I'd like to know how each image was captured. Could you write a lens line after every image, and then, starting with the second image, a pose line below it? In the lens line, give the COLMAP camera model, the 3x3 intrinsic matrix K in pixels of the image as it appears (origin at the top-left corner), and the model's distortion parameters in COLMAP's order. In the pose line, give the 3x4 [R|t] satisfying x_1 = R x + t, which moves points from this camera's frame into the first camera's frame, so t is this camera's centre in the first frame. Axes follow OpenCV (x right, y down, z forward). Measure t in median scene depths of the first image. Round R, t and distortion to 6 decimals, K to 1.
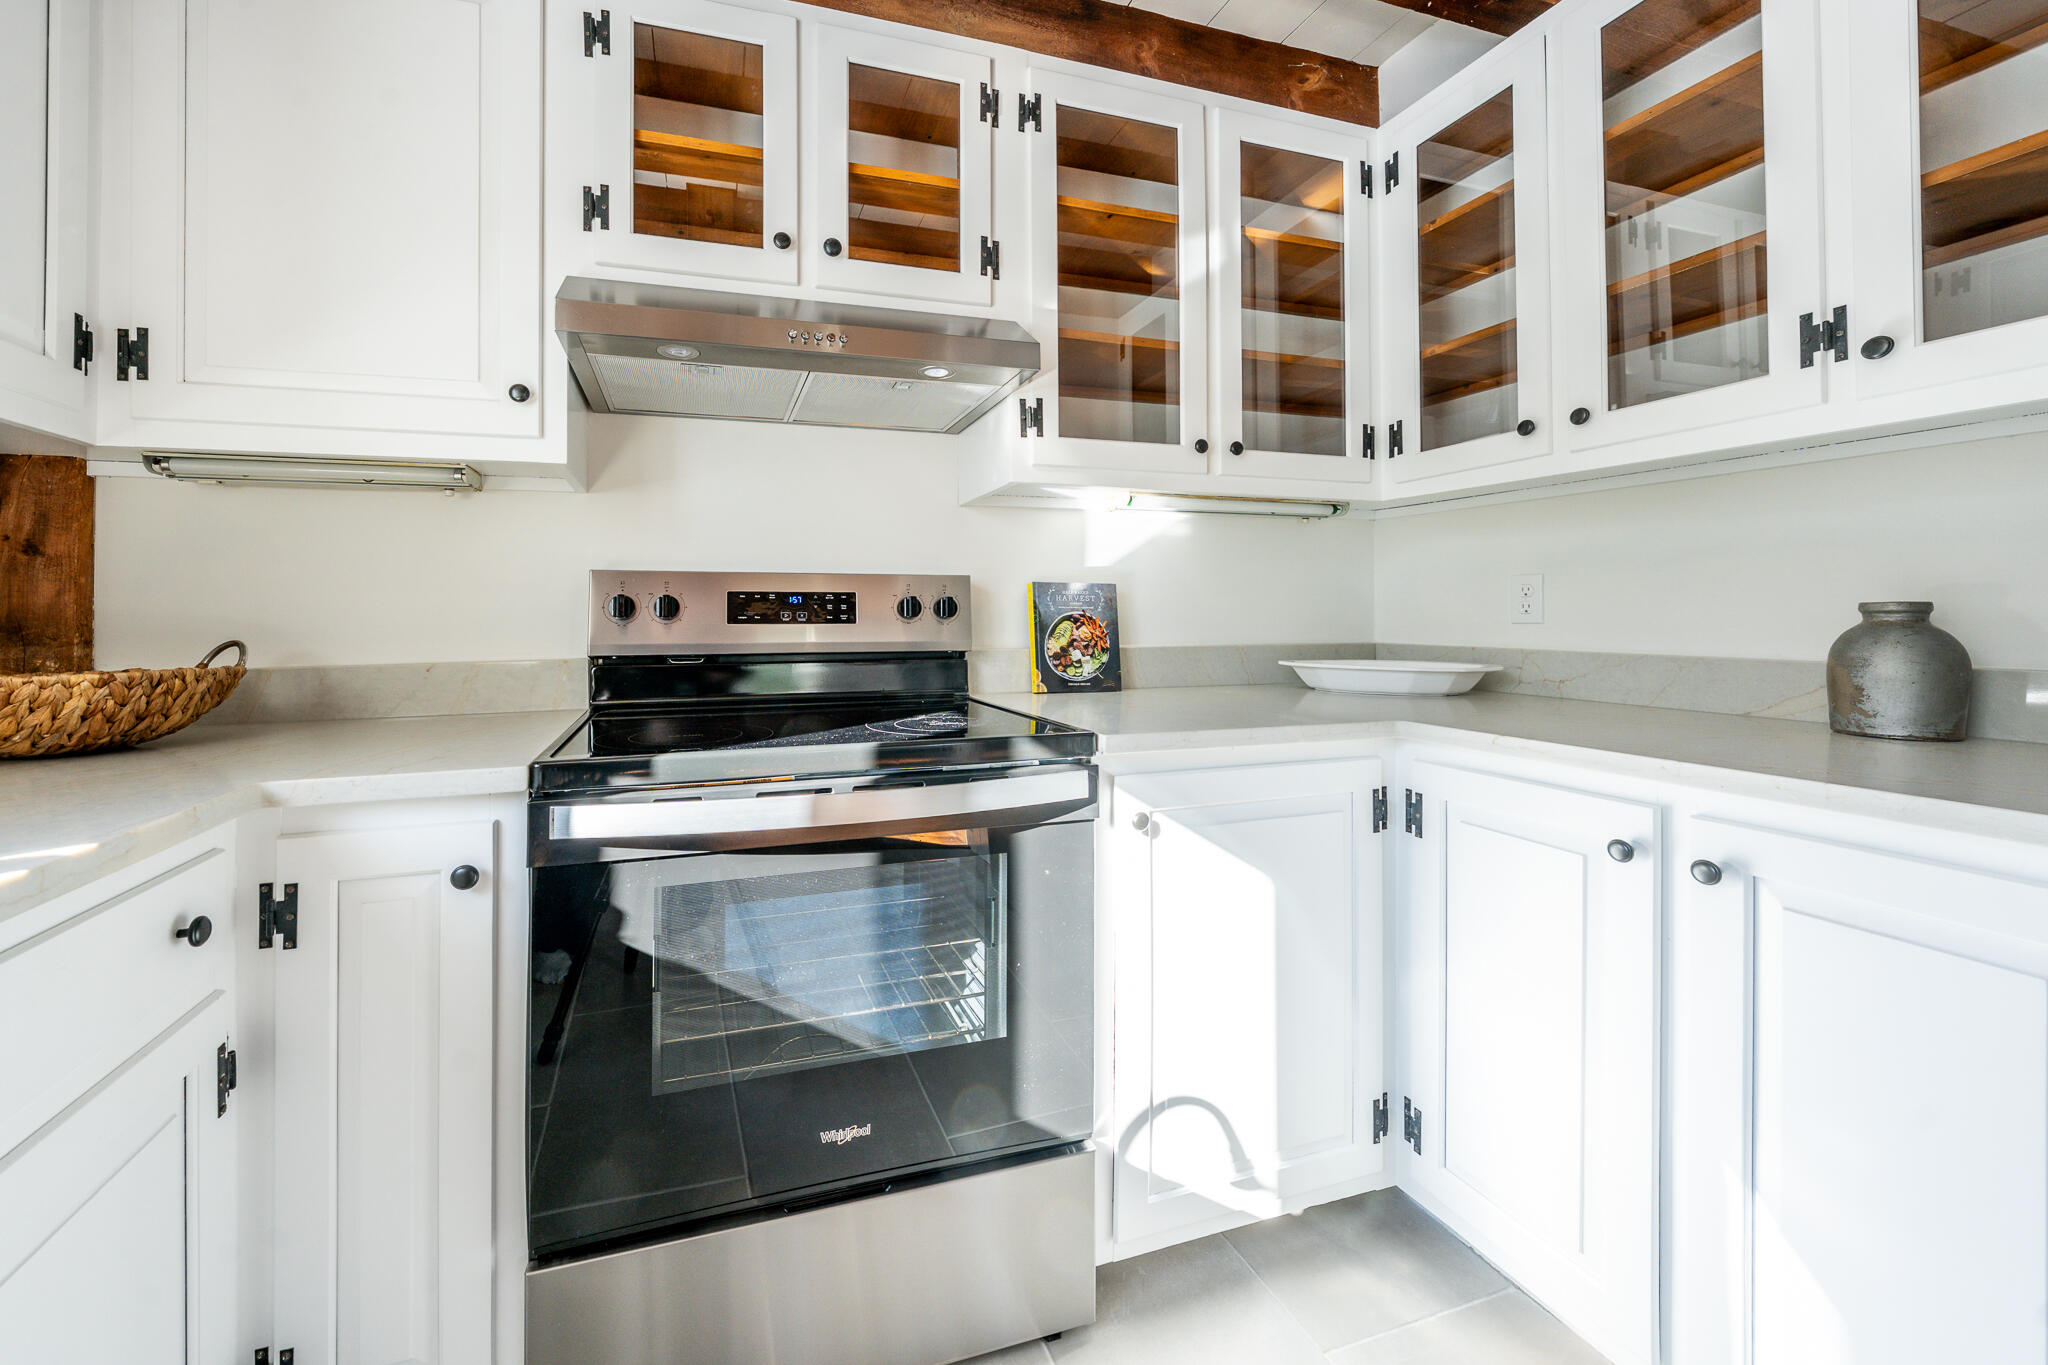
lens RADIAL K [[766.7, 0, 932.5], [0, 766.7, 604.1], [0, 0, 1]] dist [-0.008848, -0.000004]
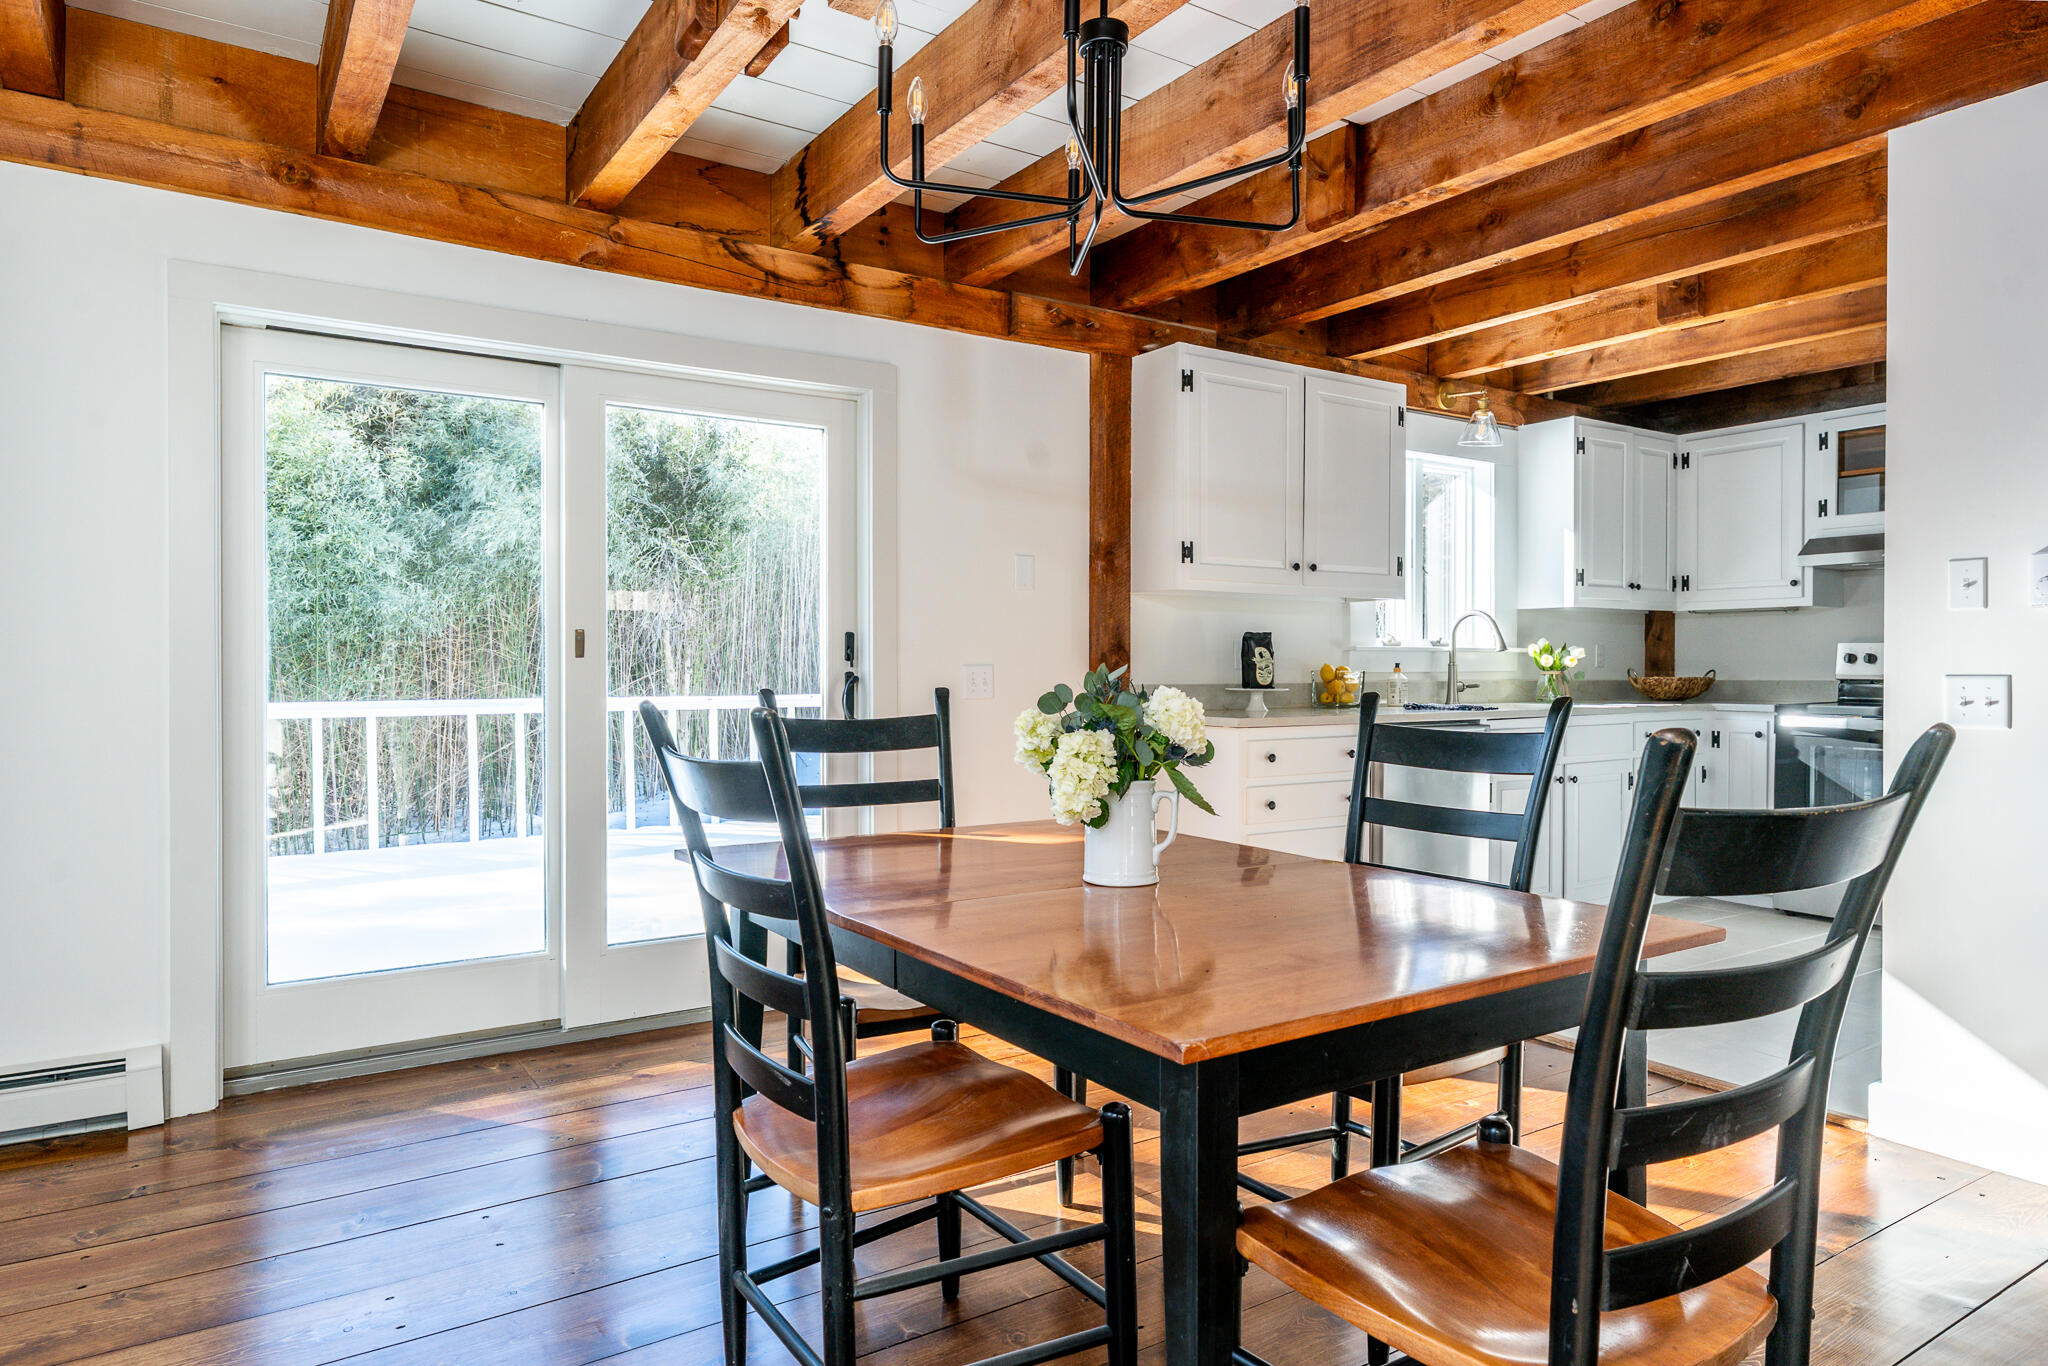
lens RADIAL K [[1243.3, 0, 1036.5], [0, 1243.3, 680.3], [0, 0, 1]] dist [-0.001872, 0.000691]
pose [[0.281046, 0.022015, -0.959442, 2.554508], [0.014080, 0.999535, 0.027059, -0.067174], [0.959591, -0.021114, 0.280606, -2.468191]]
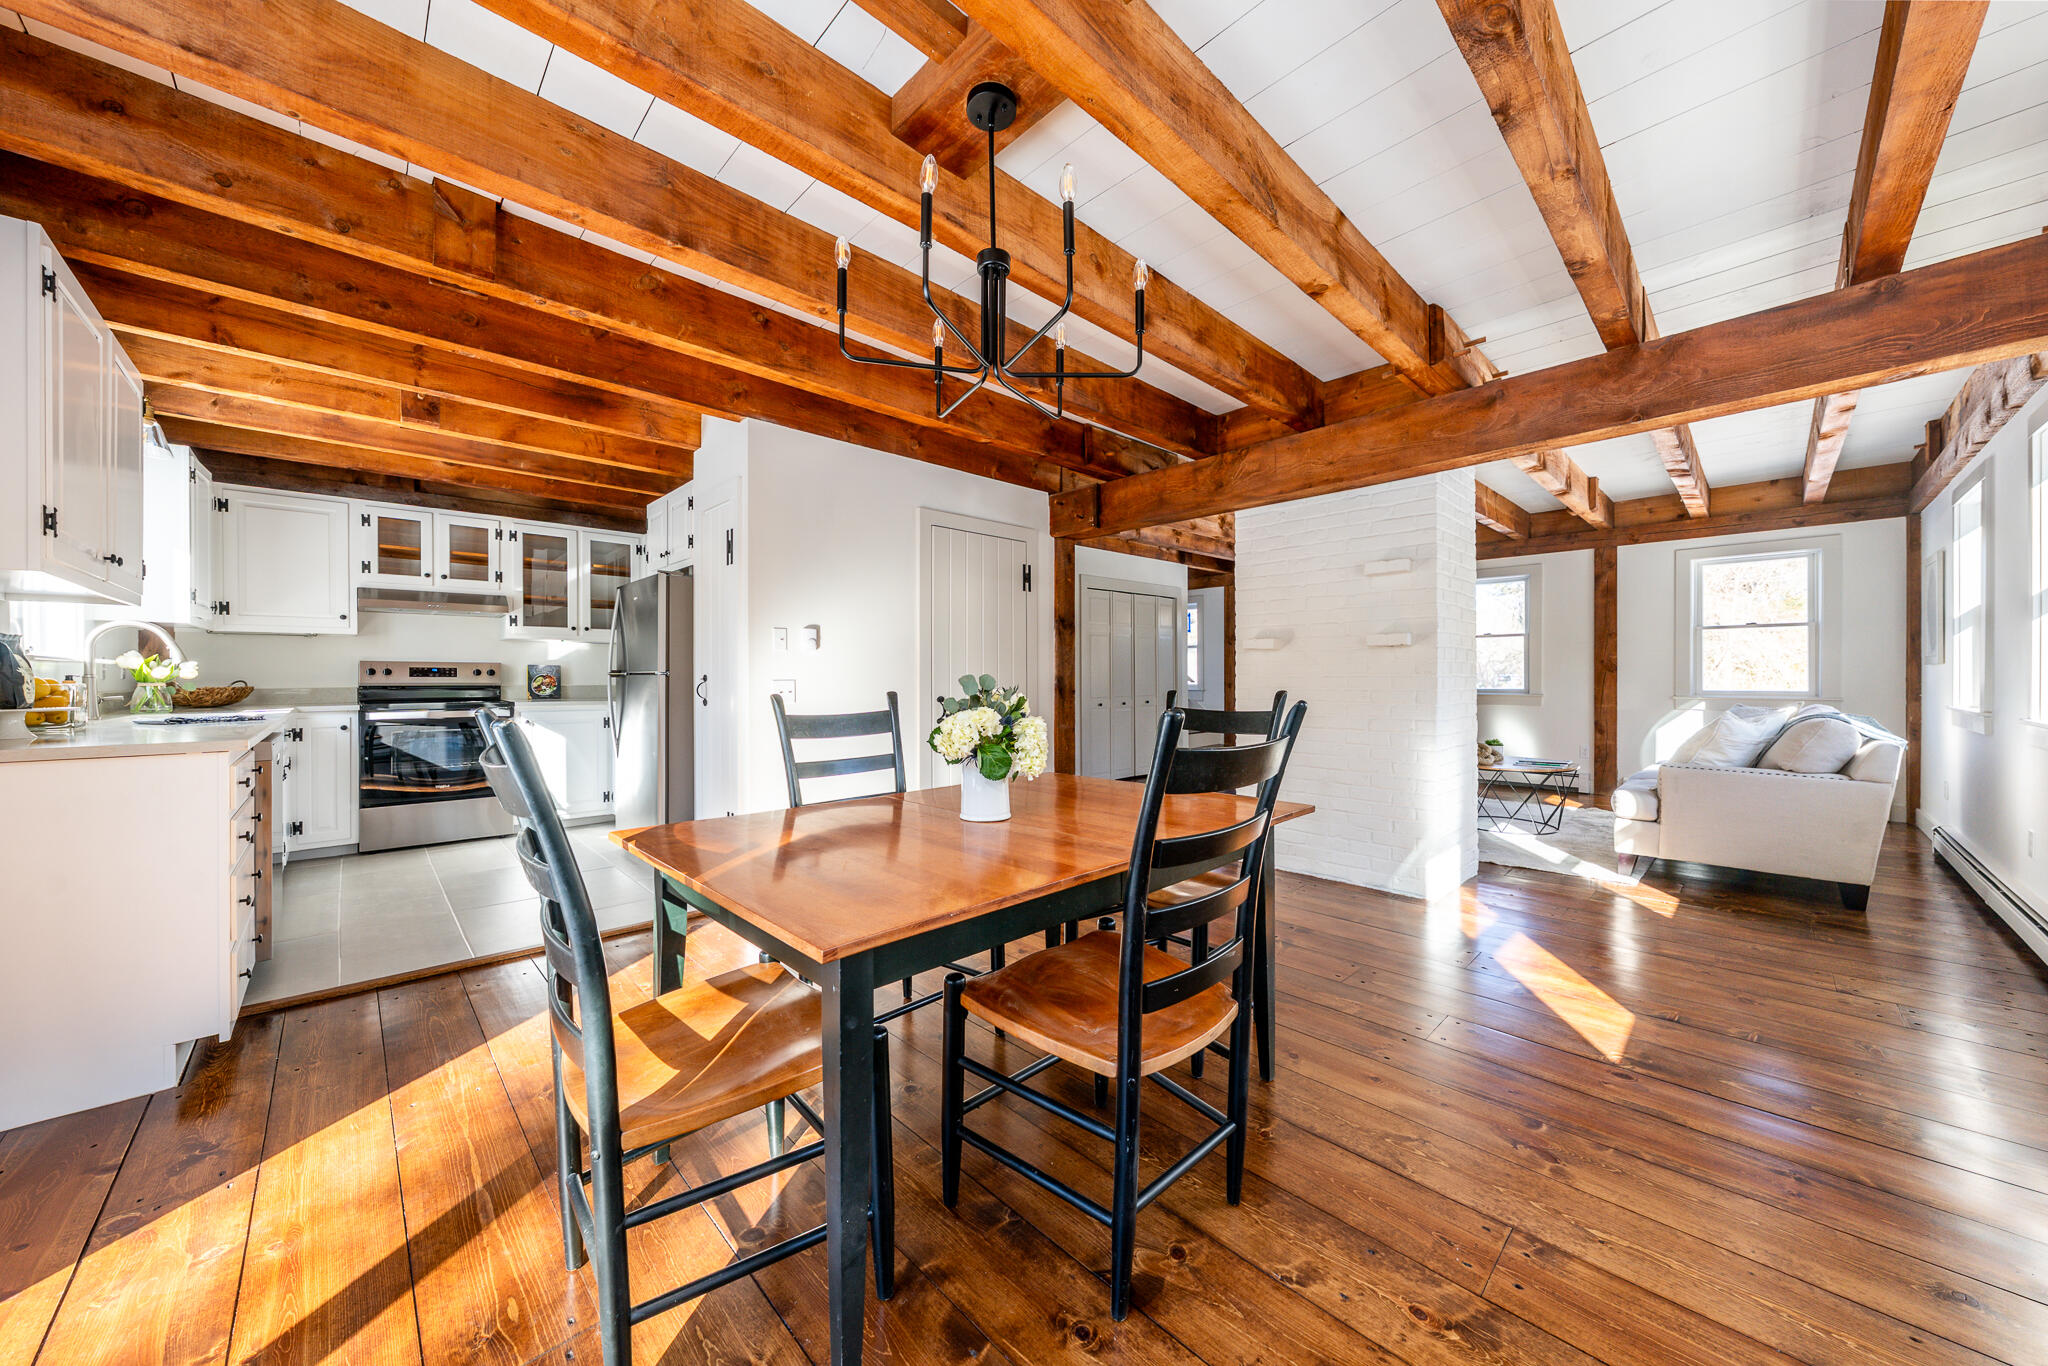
lens RADIAL K [[724.3, 0, 1001.8], [0, 724.3, 681.6], [0, 0, 1]] dist [-0.000921, -0.000068]
pose [[0.907137, 0.003149, 0.420824, 0.796027], [-0.011080, 0.999804, 0.016403, -0.036378], [-0.420690, -0.019543, 0.906994, -3.137302]]
